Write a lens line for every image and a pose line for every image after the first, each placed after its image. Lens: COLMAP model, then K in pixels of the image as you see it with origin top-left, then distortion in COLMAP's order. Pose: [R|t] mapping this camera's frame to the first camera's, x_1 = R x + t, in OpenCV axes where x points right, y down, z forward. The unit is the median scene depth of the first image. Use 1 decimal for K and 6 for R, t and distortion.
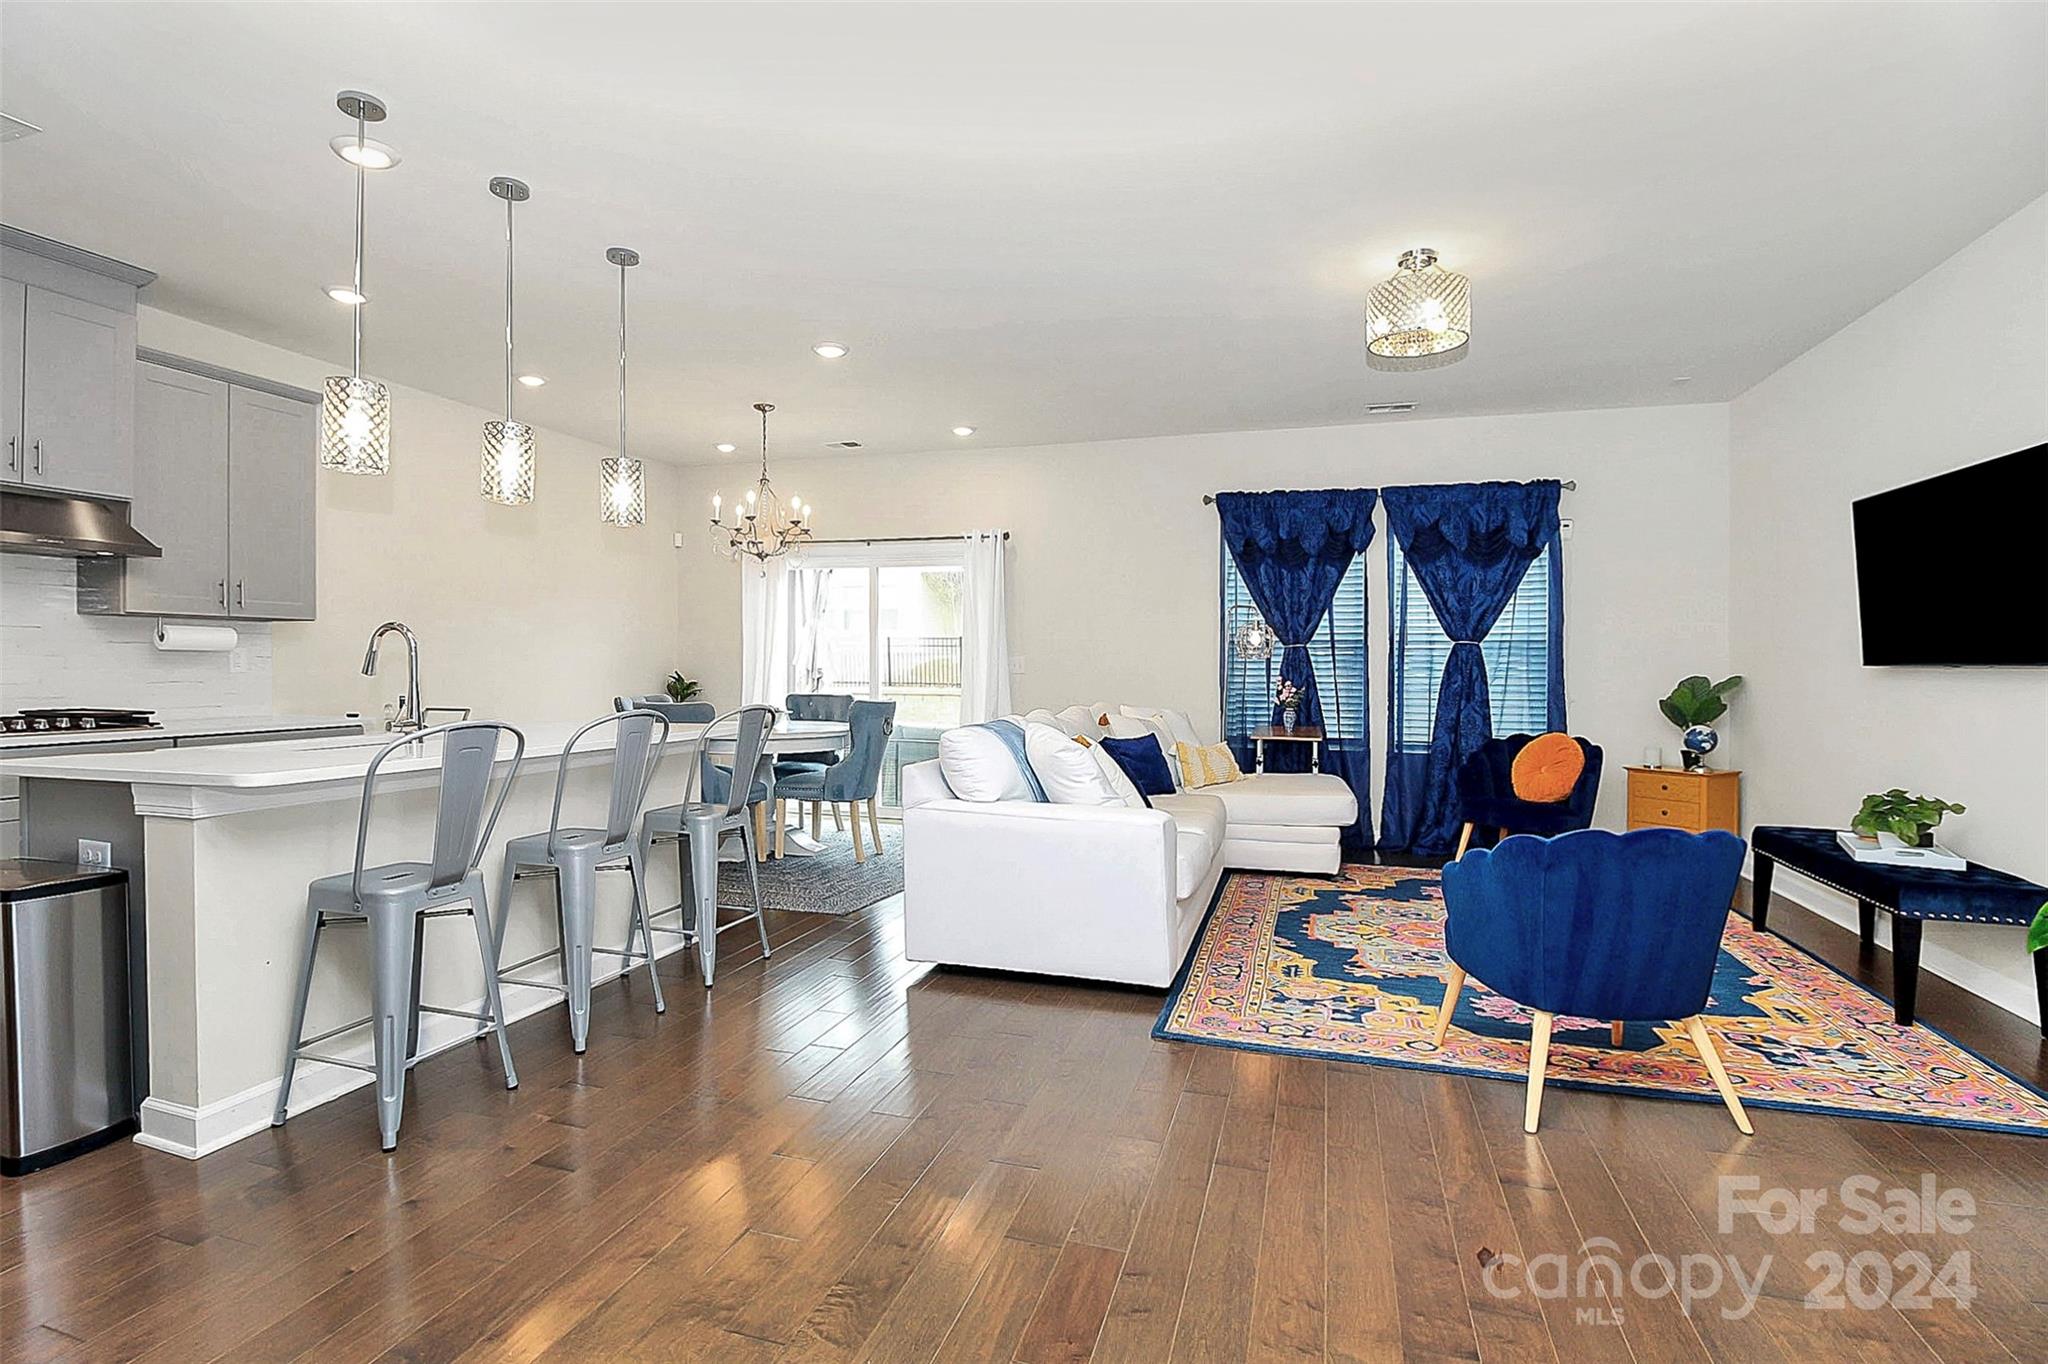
lens RADIAL K [[984.2, 0, 1005.0], [0, 984.2, 669.3], [0, 0, 1]] dist [-0.003458, -0.006386]
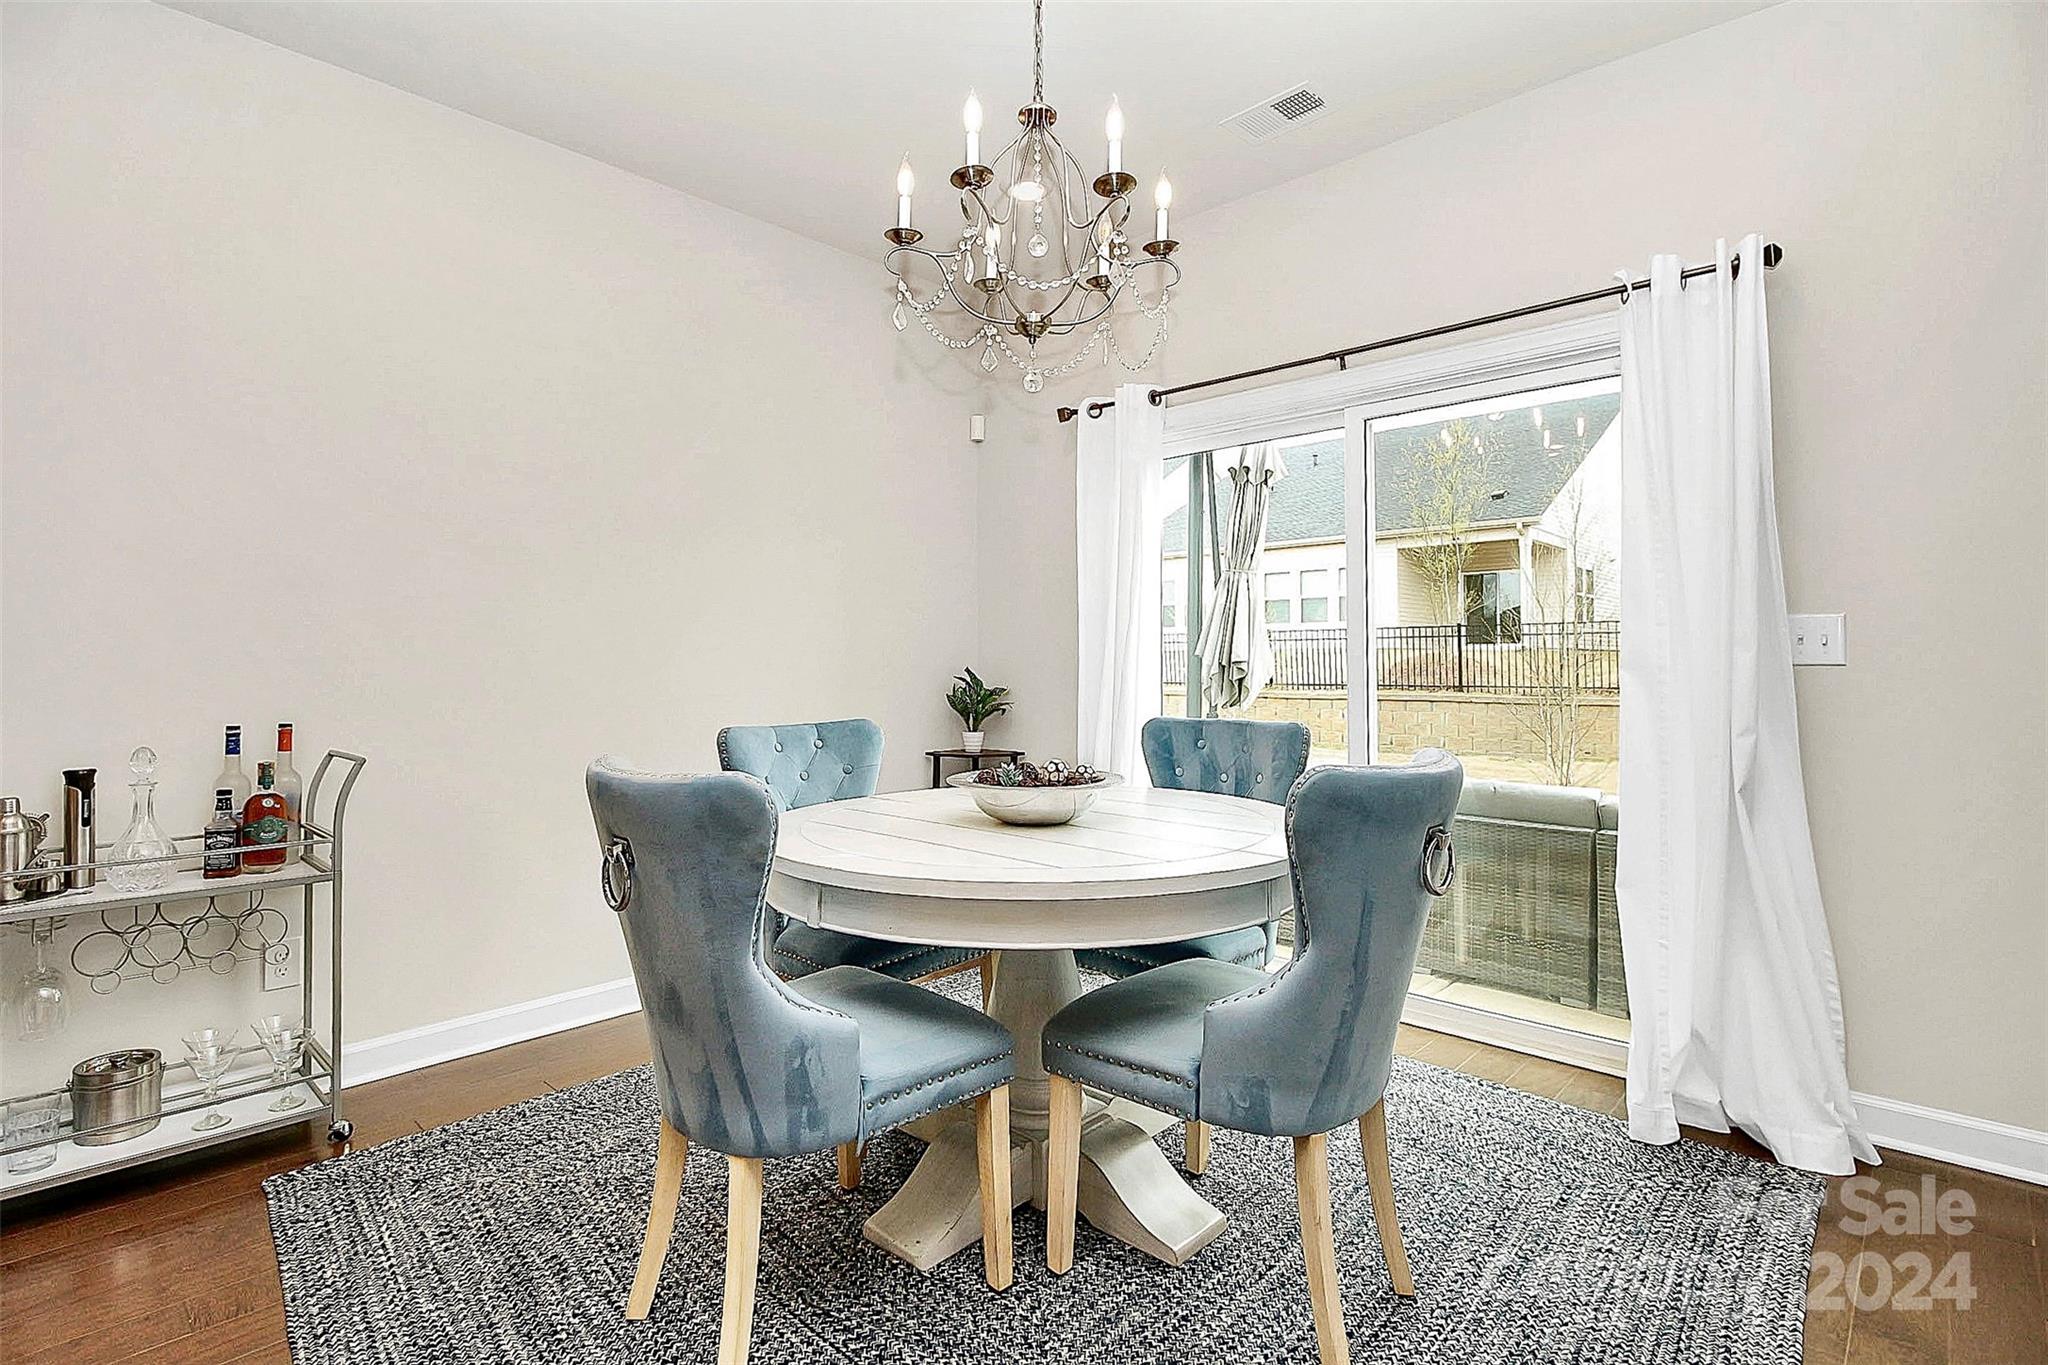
lens RADIAL K [[980.0, 0, 1029.5], [0, 980.0, 673.8], [0, 0, 1]] dist [-0.004176, -0.001311]
pose [[0.905316, -0.007423, -0.424674, -0.102883], [0.008416, 0.999964, 0.000465, 0.005961], [0.424655, -0.003995, 0.905346, 0.687848]]
